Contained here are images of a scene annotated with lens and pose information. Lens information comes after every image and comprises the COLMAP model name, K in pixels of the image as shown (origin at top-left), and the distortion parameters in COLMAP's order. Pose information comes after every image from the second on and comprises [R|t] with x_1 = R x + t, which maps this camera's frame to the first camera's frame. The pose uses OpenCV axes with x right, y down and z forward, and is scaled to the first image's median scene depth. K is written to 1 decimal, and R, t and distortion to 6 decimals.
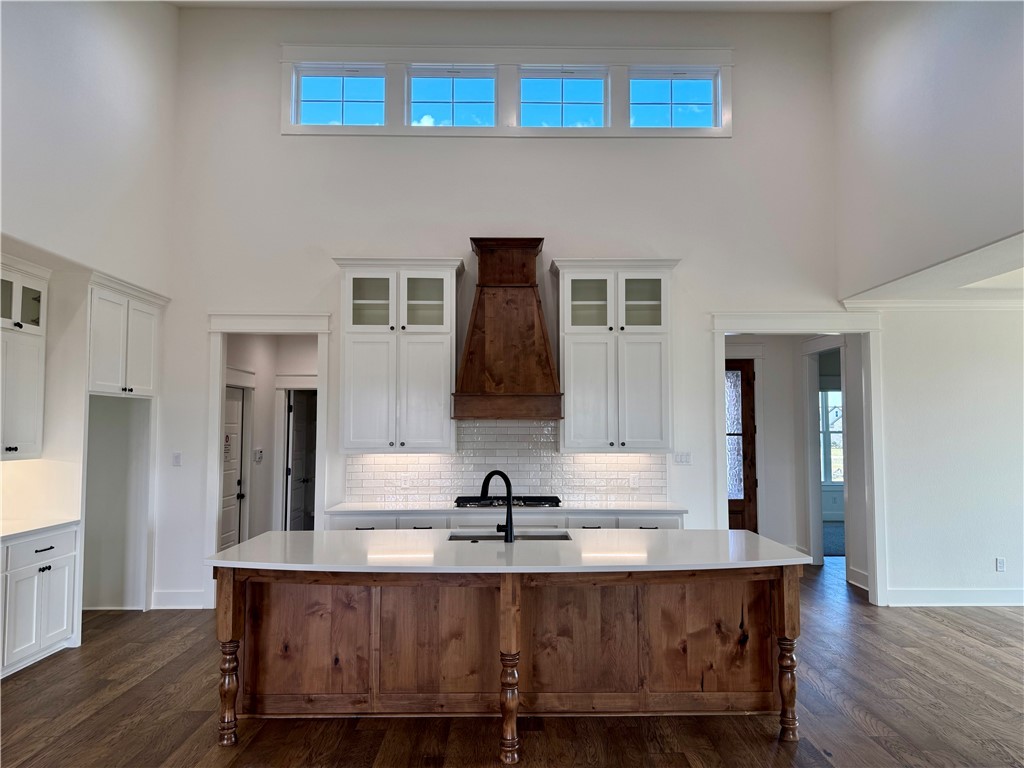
lens RADIAL K [[715.7, 0, 512.0], [0, 715.7, 384.0], [0, 0, 1]] dist [0.082614, -0.108025]
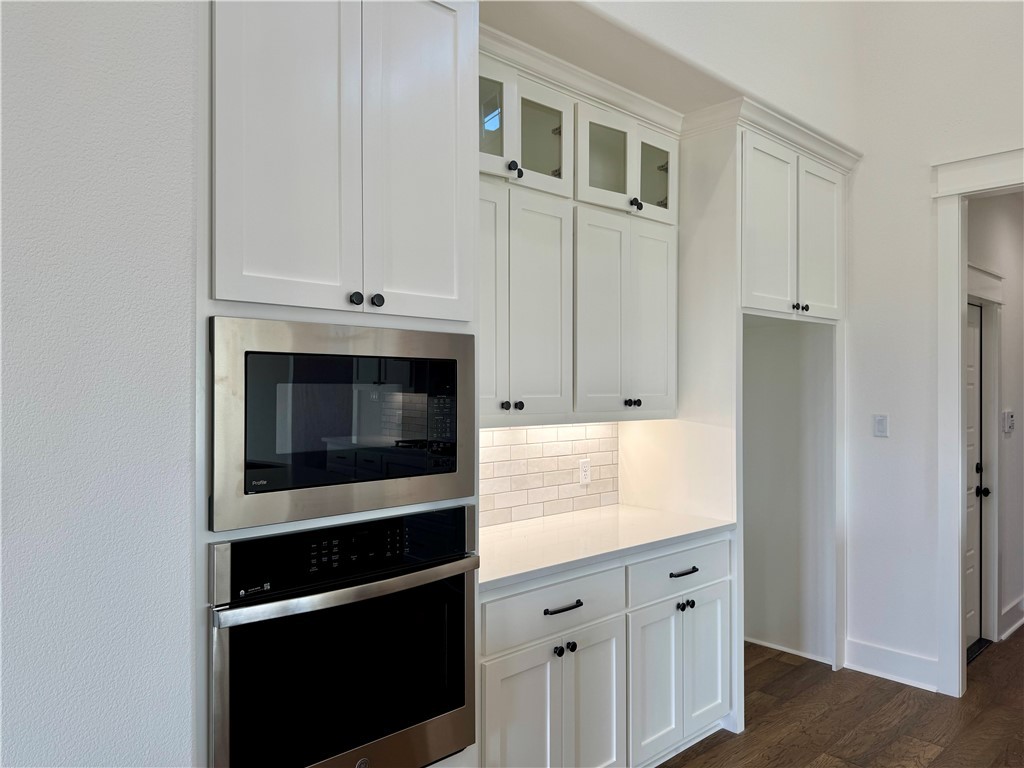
lens RADIAL K [[715.7, 0, 512.0], [0, 715.7, 384.0], [0, 0, 1]] dist [0.082614, -0.108025]
pose [[0.676701, -0.000026, -0.736258, -0.249556], [0.043463, 0.998257, 0.039912, 0.036335], [0.734974, -0.059009, 0.675523, 0.416345]]
